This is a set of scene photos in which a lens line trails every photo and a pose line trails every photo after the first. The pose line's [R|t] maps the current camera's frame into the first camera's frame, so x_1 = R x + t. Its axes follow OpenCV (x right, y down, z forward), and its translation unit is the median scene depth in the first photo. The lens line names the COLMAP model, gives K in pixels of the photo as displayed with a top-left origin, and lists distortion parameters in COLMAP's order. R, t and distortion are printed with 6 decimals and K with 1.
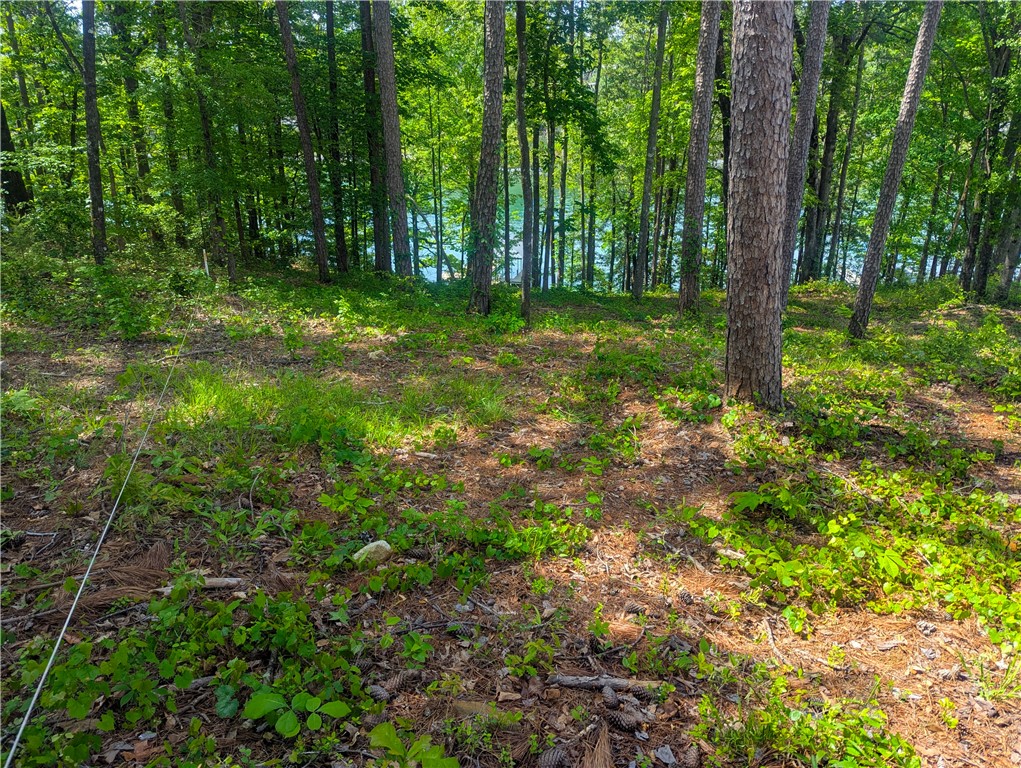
lens RADIAL K [[708.3, 0, 516.3], [0, 708.3, 378.7], [0, 0, 1]] dist [0.078087, -0.067748]
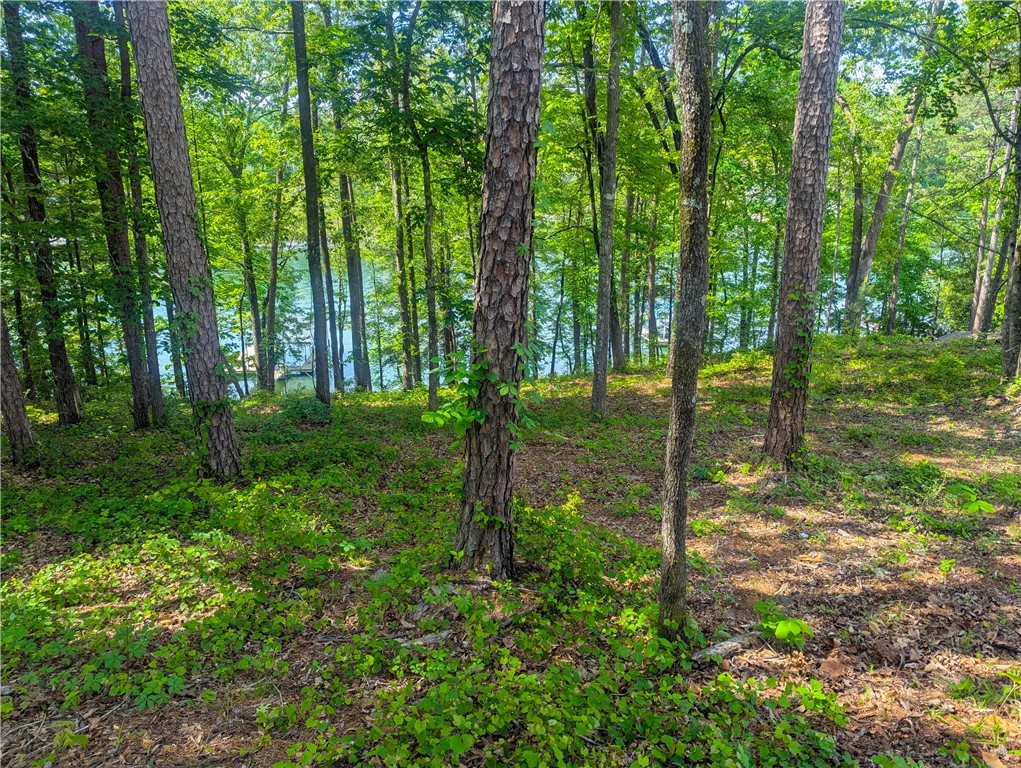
lens RADIAL K [[708.3, 0, 516.3], [0, 708.3, 378.7], [0, 0, 1]] dist [0.078087, -0.067748]
pose [[0.945687, -0.093533, 0.311331, -0.062132], [0.123071, 0.989439, -0.076580, -0.063735], [-0.300880, 0.110736, 0.947211, 0.251109]]
